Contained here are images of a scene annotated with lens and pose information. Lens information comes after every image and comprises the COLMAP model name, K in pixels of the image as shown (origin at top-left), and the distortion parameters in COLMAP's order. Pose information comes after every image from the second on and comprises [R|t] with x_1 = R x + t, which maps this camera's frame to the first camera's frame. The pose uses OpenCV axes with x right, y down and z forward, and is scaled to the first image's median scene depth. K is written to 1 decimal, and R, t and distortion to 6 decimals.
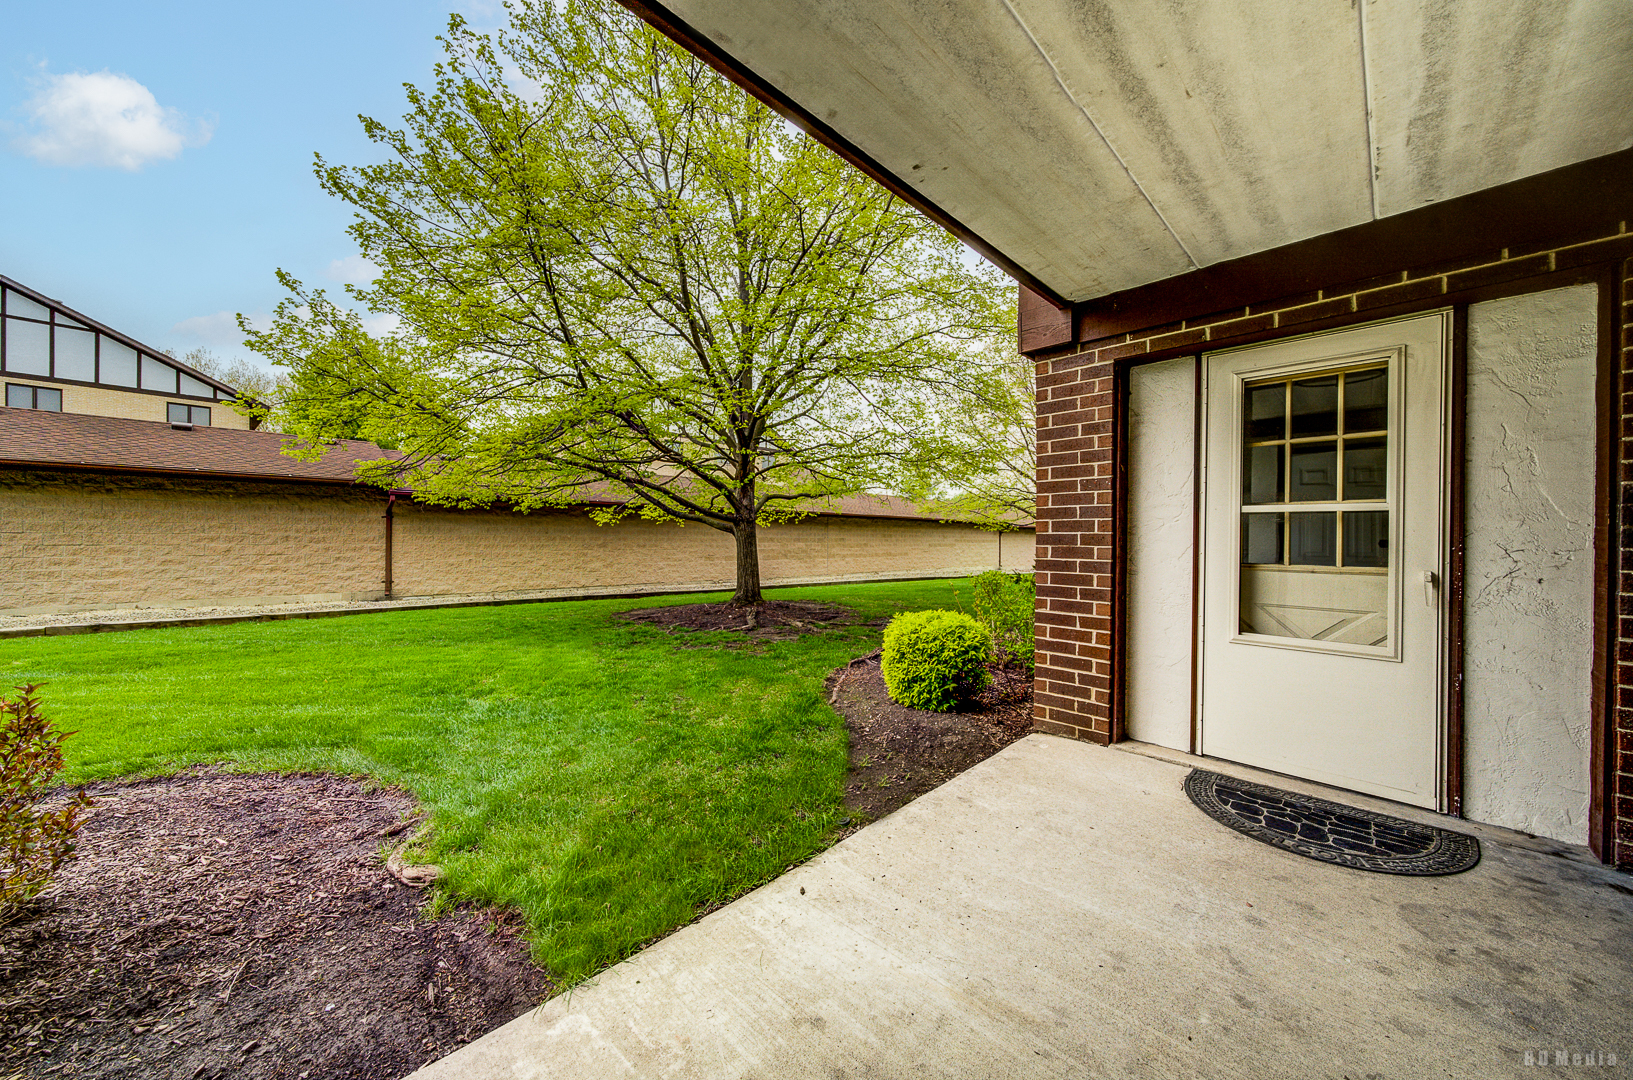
lens RADIAL K [[567.3, 0, 818.7], [0, 567.3, 536.6], [0, 0, 1]] dist [-0.001274, -0.000011]
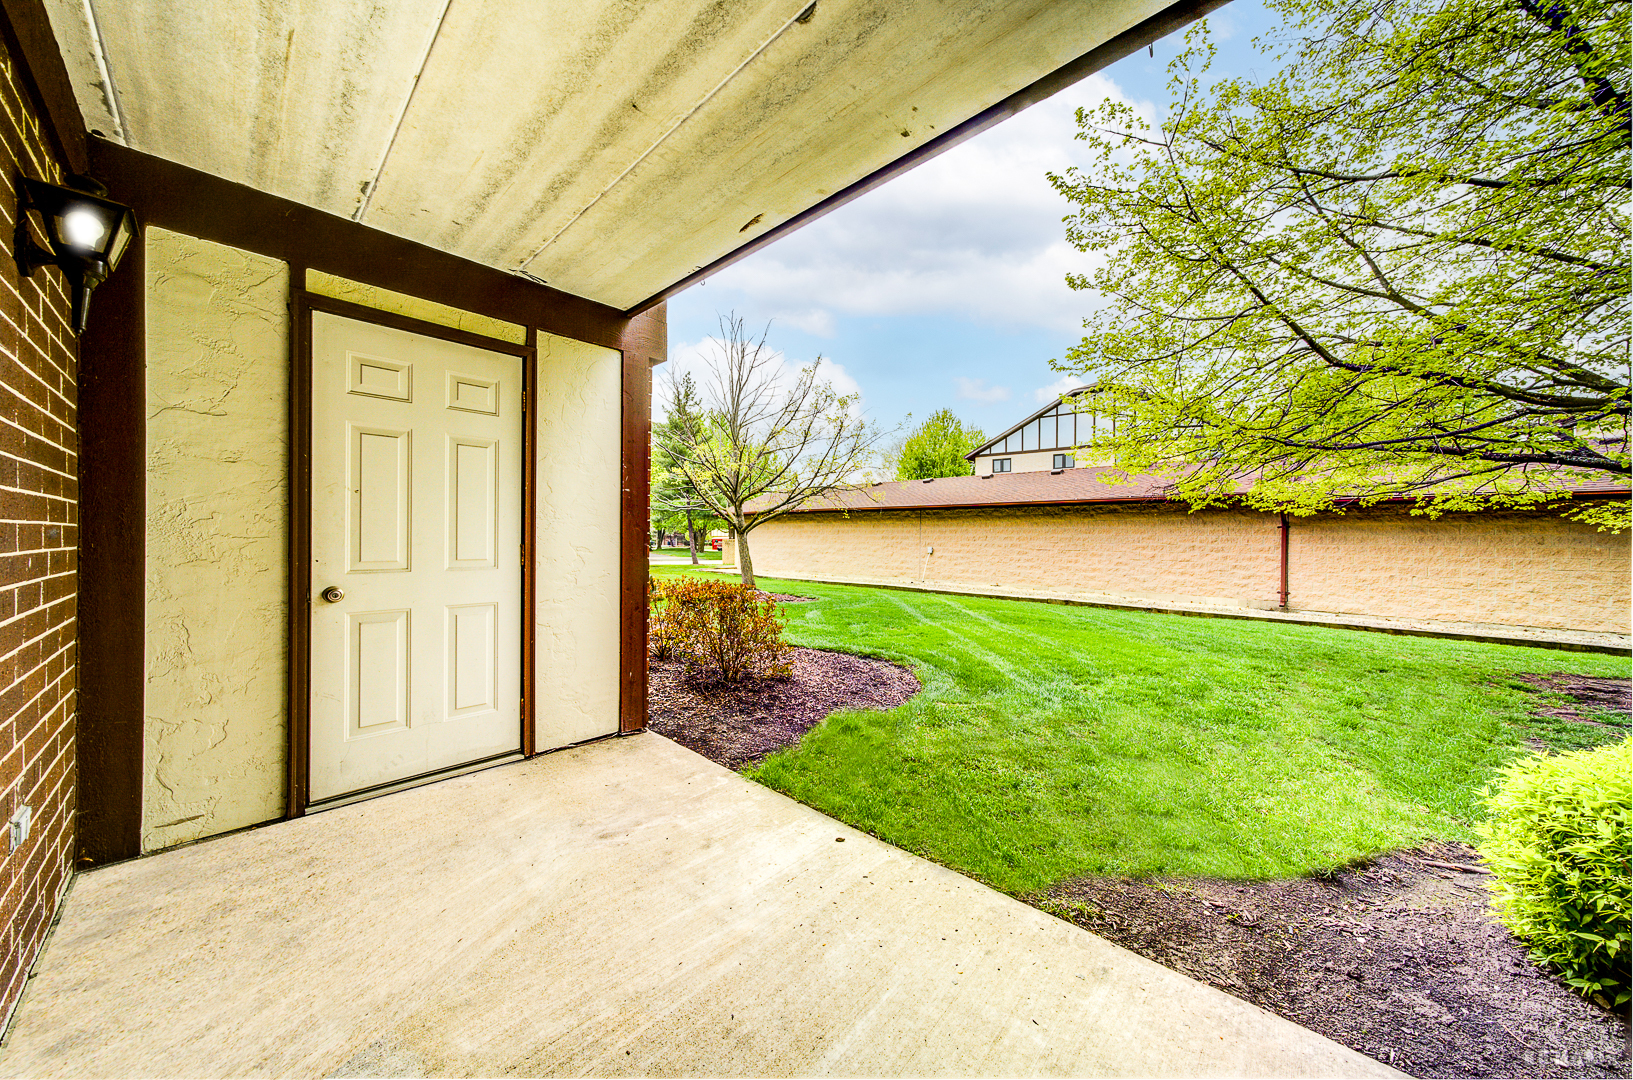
lens RADIAL K [[567.3, 0, 818.8], [0, 567.3, 541.4], [0, 0, 1]] dist [-0.001274, -0.000011]
pose [[0.039719, -0.002719, -0.999207, 0.216989], [-0.008294, 0.999961, -0.003050, 0.000026], [0.999176, 0.008409, 0.039695, 0.168552]]
